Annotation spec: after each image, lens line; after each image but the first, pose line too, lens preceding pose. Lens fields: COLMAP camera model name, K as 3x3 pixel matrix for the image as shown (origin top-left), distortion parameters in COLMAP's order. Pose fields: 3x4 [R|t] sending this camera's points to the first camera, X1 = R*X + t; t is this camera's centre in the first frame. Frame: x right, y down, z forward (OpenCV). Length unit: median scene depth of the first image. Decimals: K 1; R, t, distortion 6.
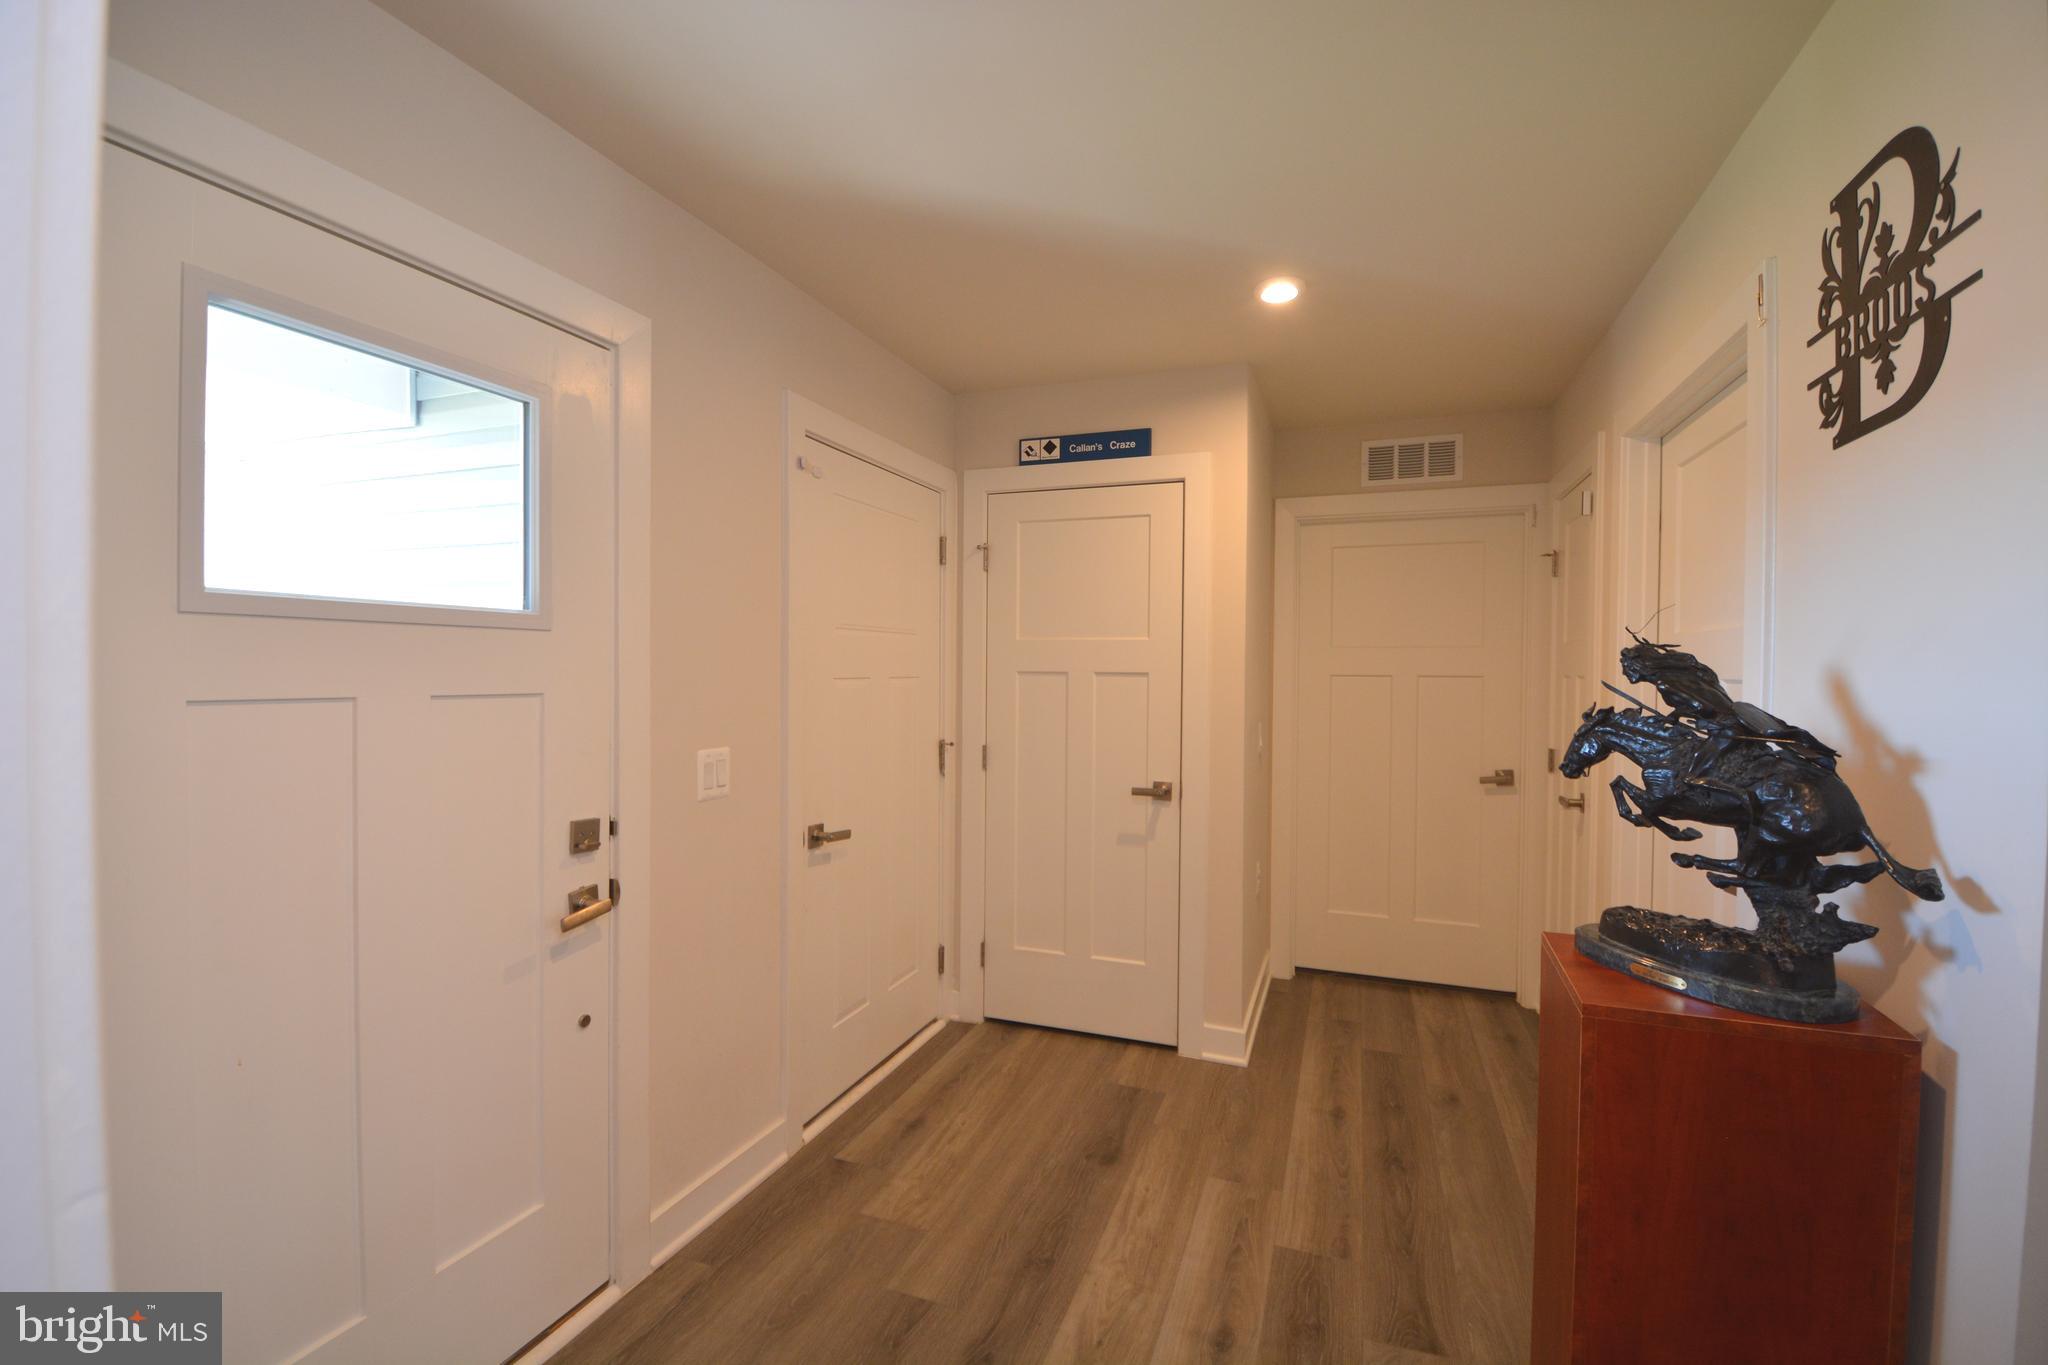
lens RADIAL K [[879.3, 0, 1027.5], [0, 879.3, 674.9], [0, 0, 1]] dist [0.001312, -0.020910]
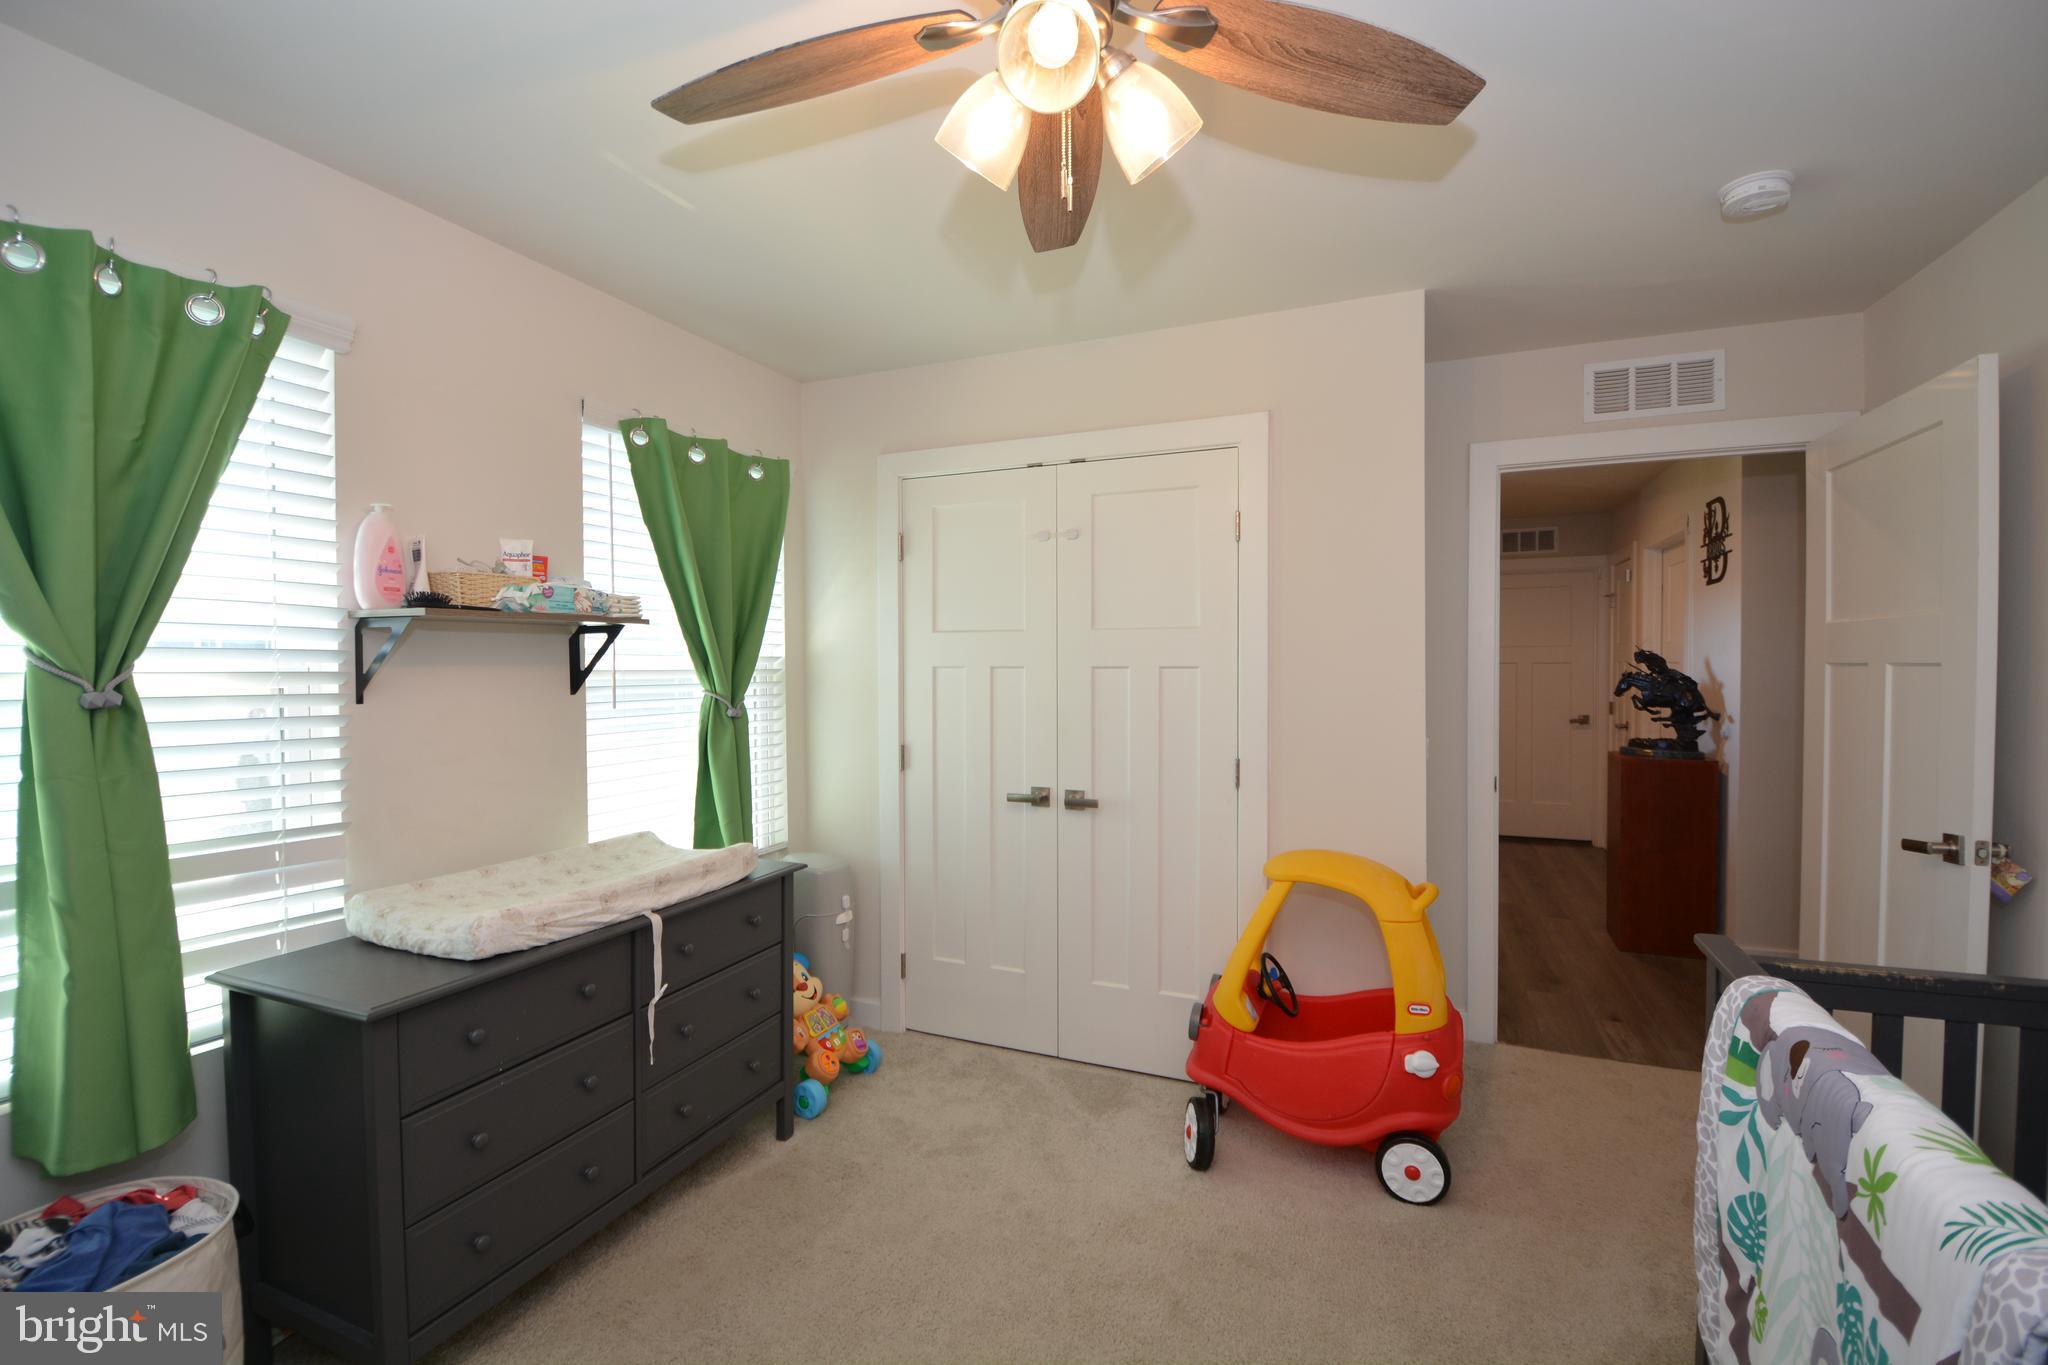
lens RADIAL K [[879.3, 0, 1027.5], [0, 879.3, 674.9], [0, 0, 1]] dist [0.001312, -0.020910]
pose [[0.998578, -0.011952, -0.051956, -1.307704], [0.011998, 0.999928, 0.000564, 0.022310], [0.051945, -0.001187, 0.998649, -2.212757]]
